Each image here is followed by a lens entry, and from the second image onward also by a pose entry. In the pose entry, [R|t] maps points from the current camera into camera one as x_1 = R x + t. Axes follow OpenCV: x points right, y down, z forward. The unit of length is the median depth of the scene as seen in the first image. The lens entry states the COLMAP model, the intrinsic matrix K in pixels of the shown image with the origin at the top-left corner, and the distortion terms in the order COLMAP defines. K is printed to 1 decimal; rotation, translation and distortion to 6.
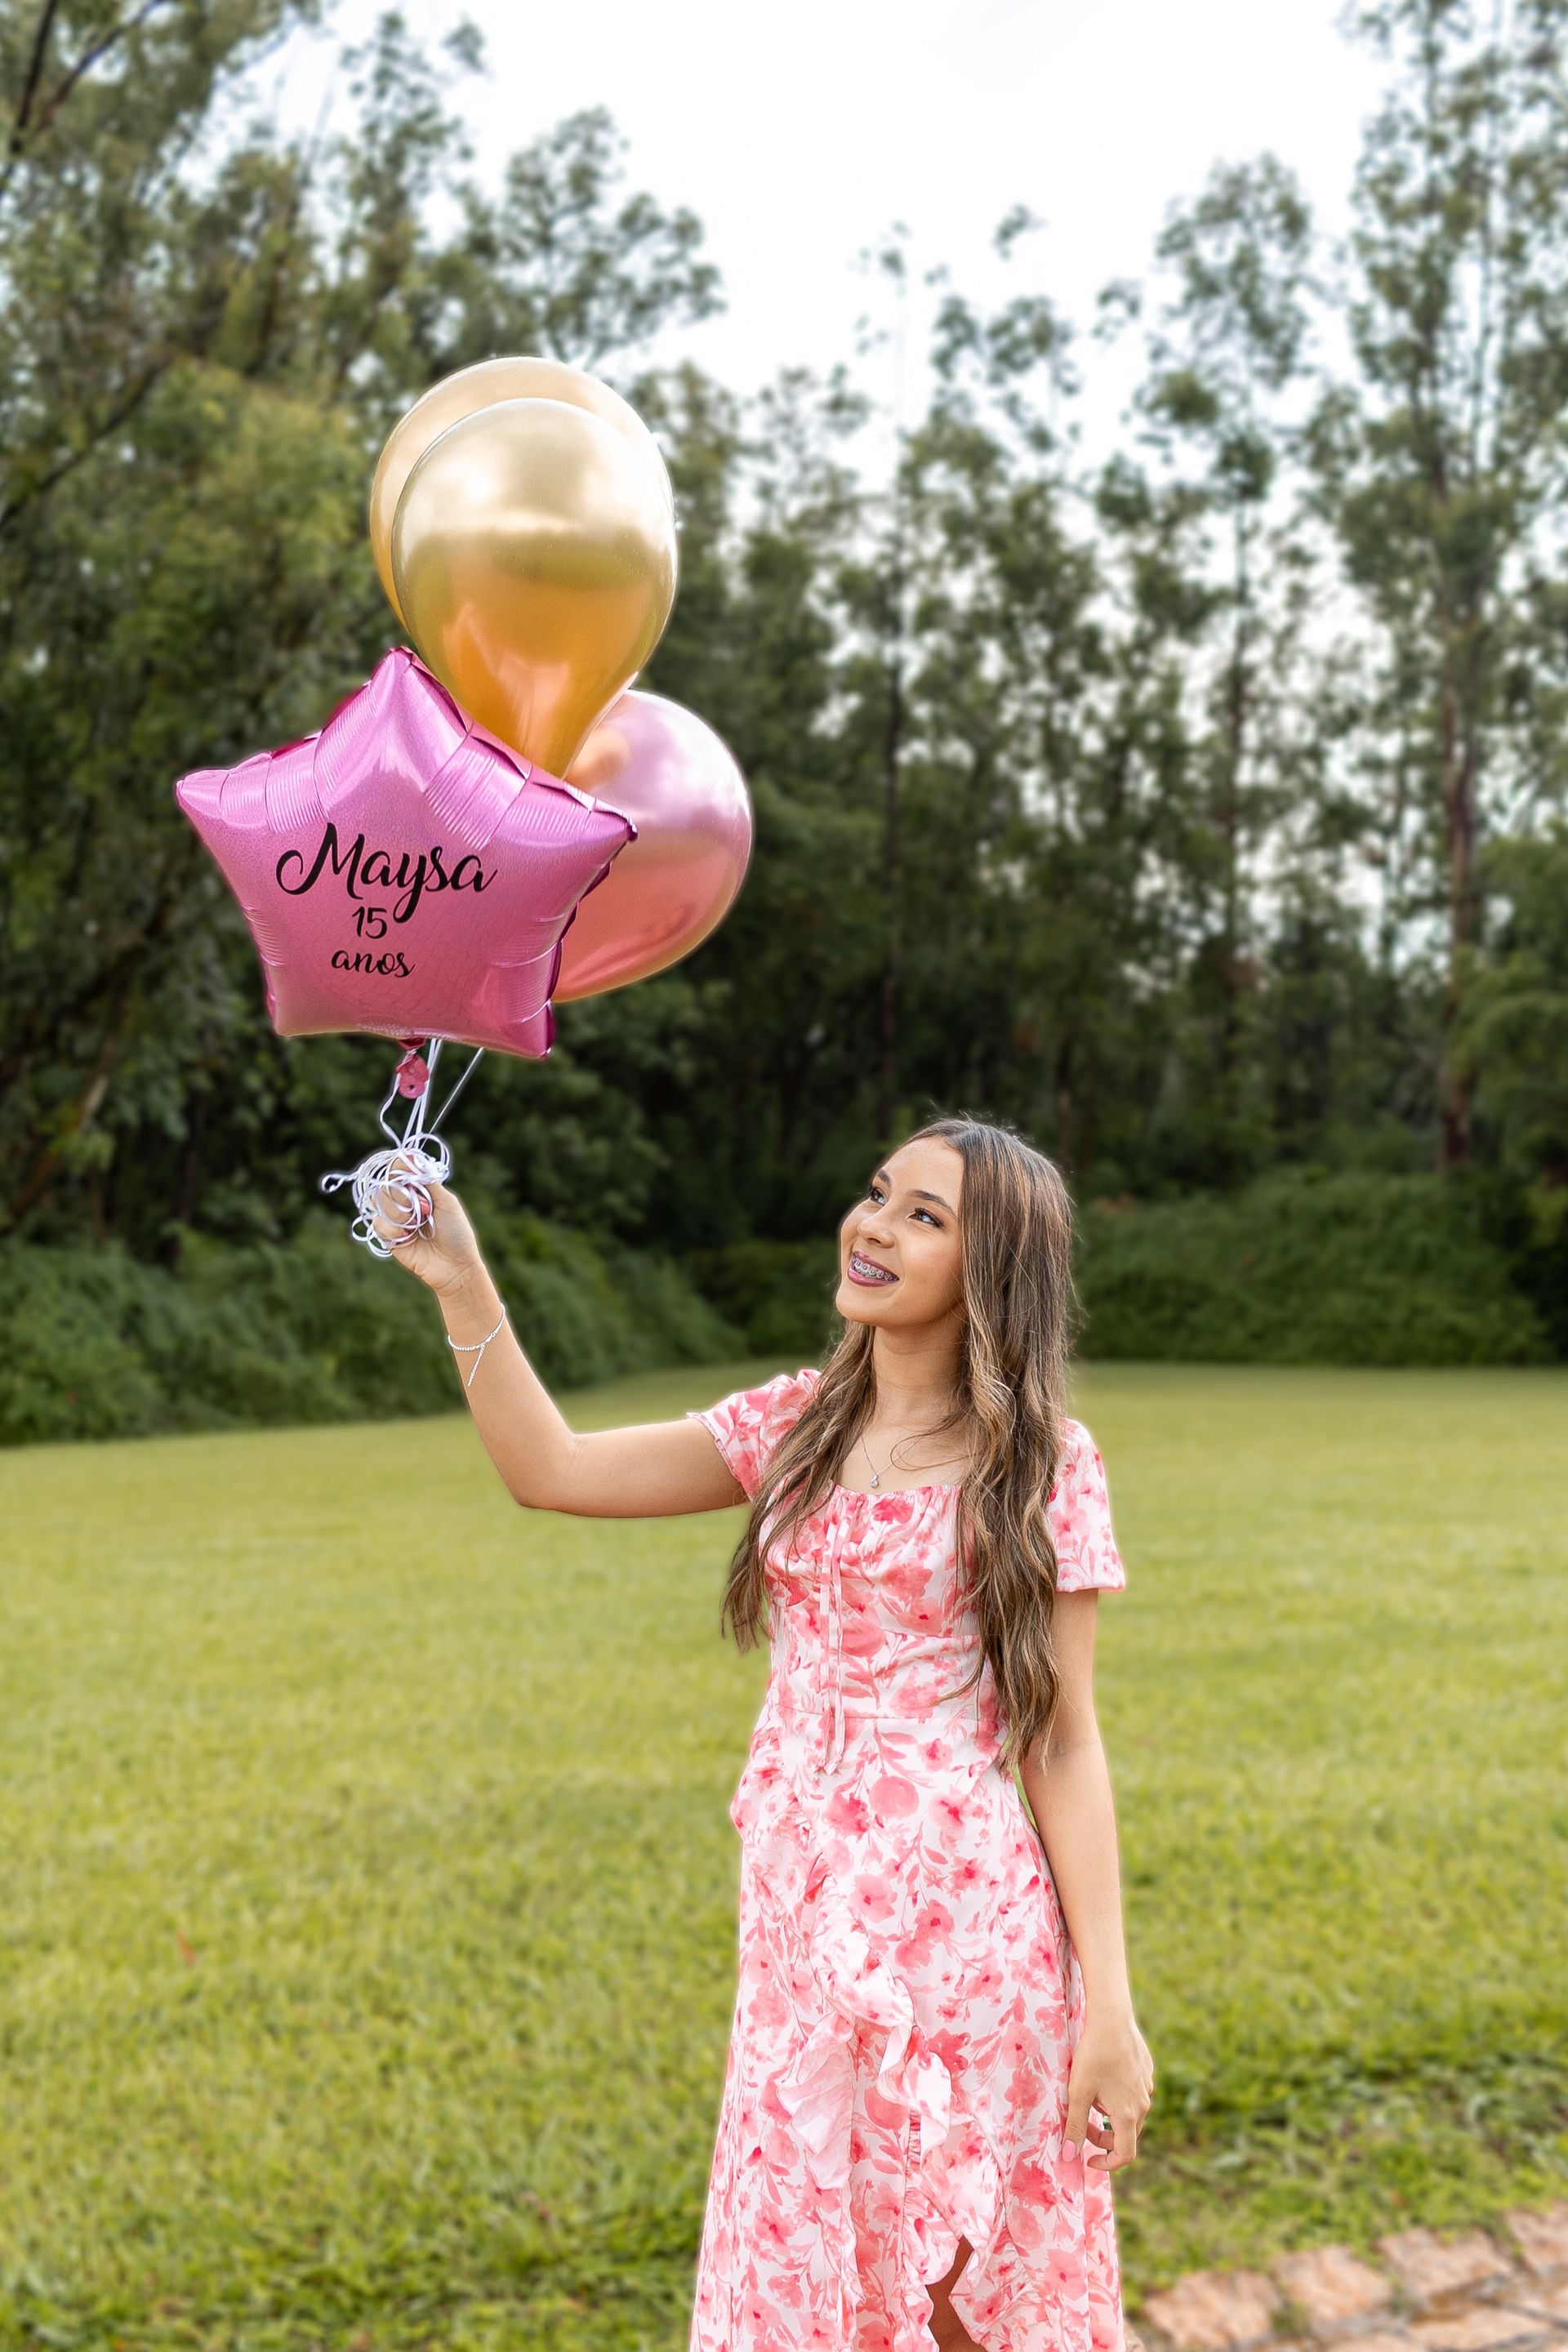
lens RADIAL K [[2487.2, 0, 784.1], [0, 2487.2, 1207.3], [0, 0, 1]] dist [-0.001714, 0.014979]
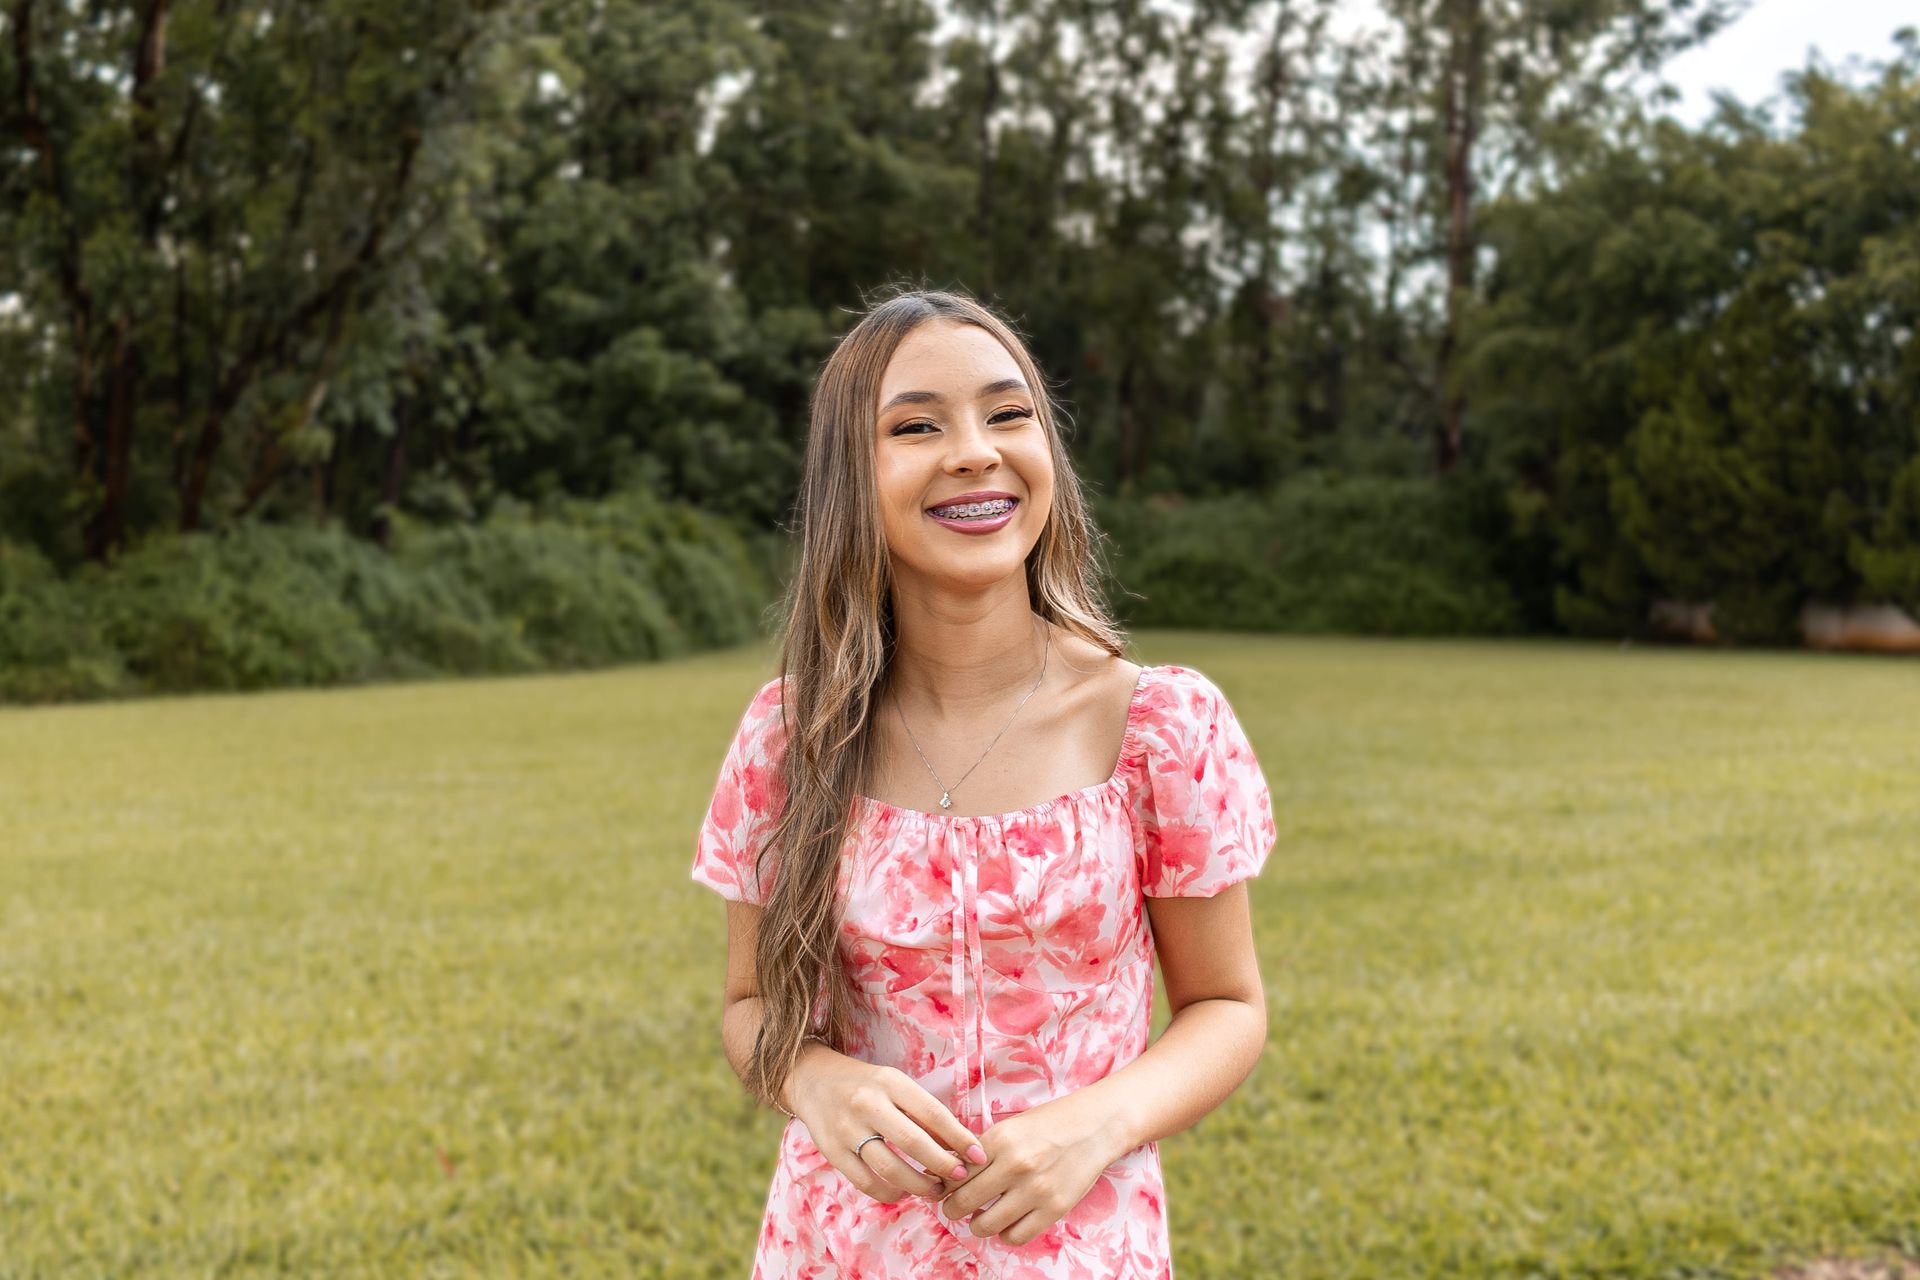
lens RADIAL K [[2030.3, 0, 947.3], [0, 2030.3, 644.8], [0, 0, 1]] dist [-0.001714, 0.014979]
pose [[0.999415, 0.009619, 0.032811, -0.007133], [-0.011891, 0.997493, 0.069765, 0.001547], [-0.032057, -0.070114, 0.997024, 0.017599]]
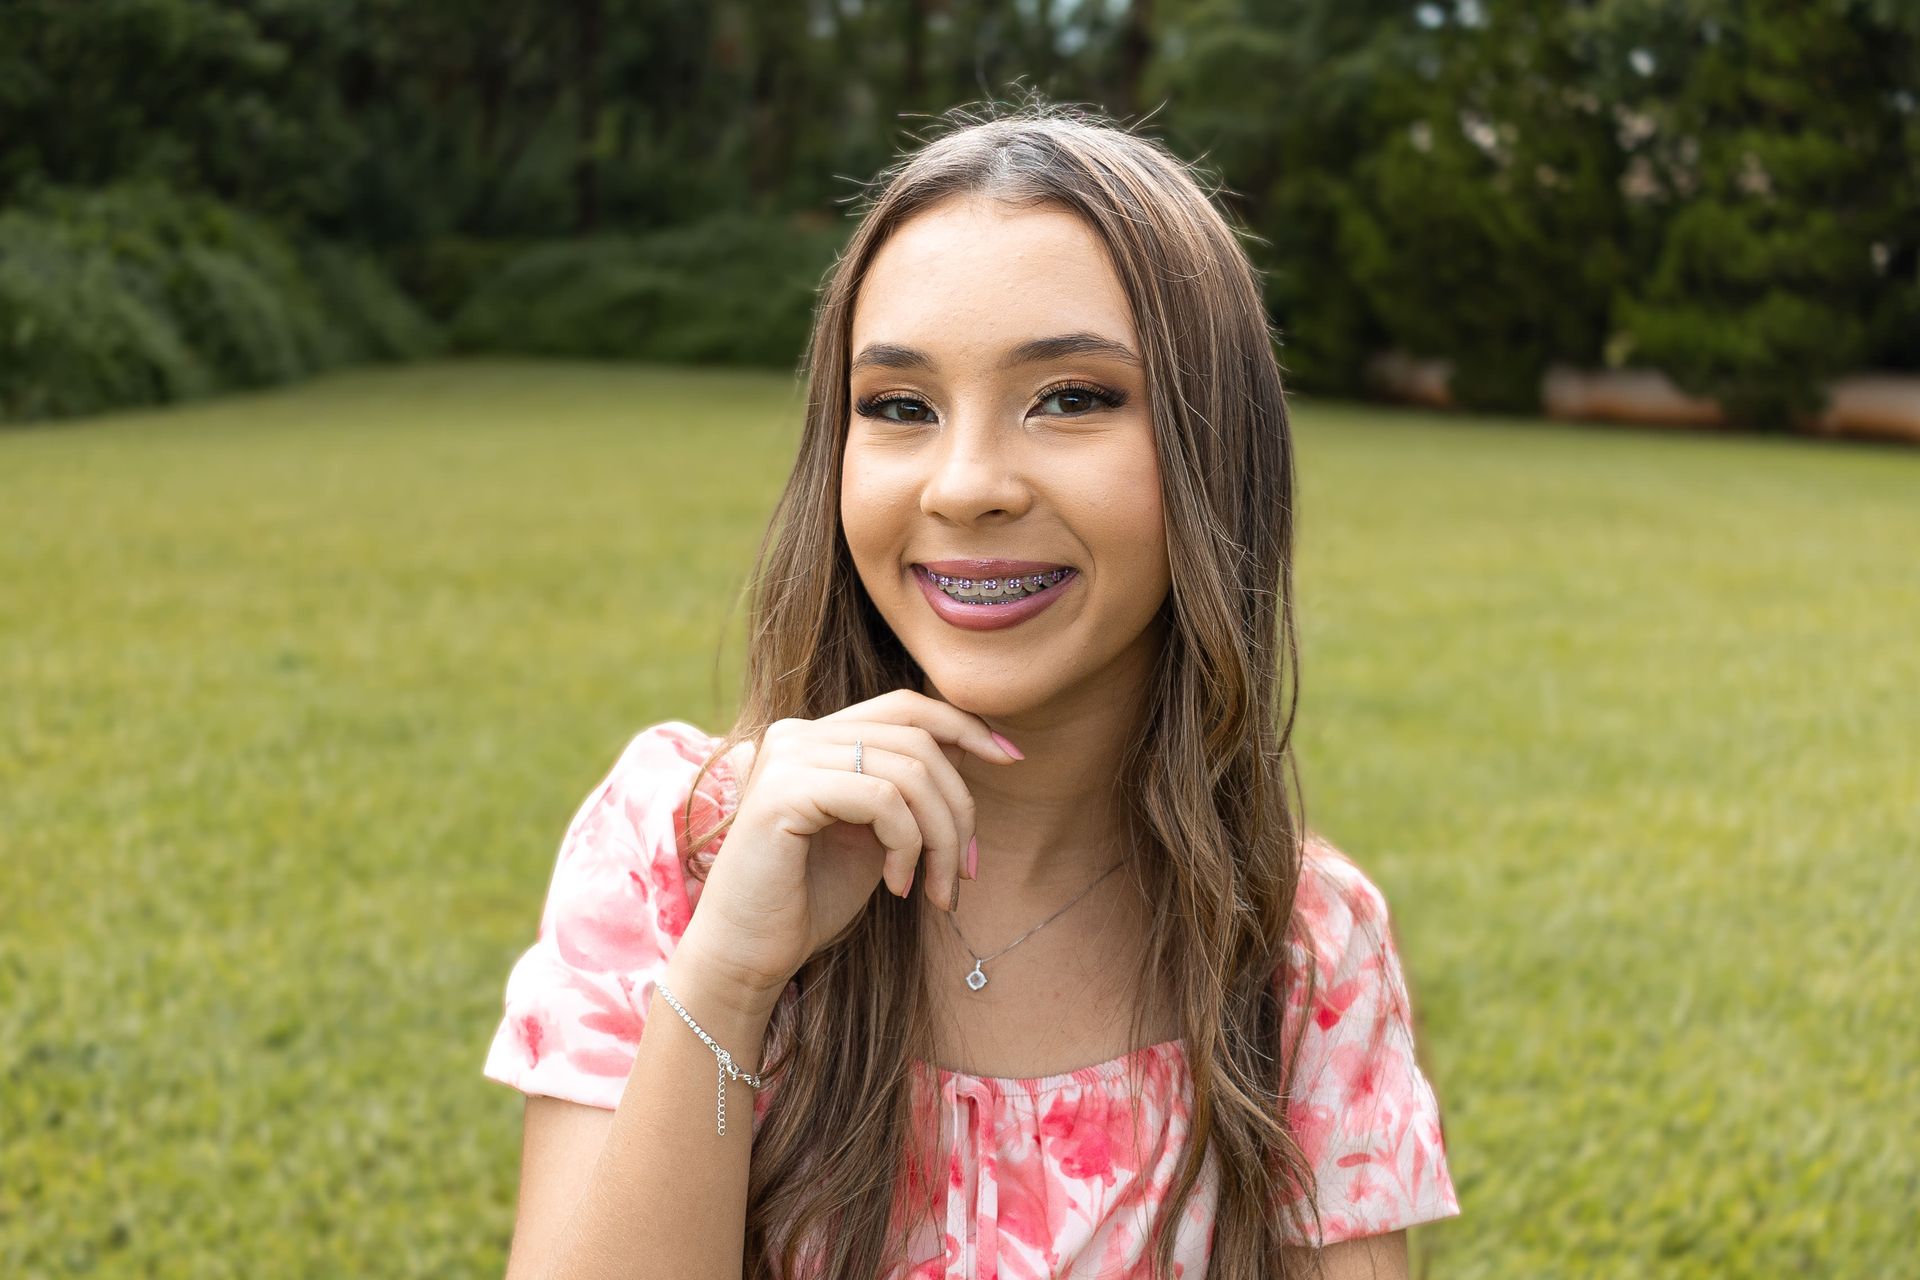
lens RADIAL K [[1983.3, 0, 961.1], [0, 1983.3, 668.0], [0, 0, 1]] dist [-0.002573, 0.005676]
pose [[0.972325, -0.001259, 0.233629, -0.002347], [-0.049998, 0.975697, 0.213345, 0.002864], [-0.228220, -0.219121, 0.948631, 0.200840]]
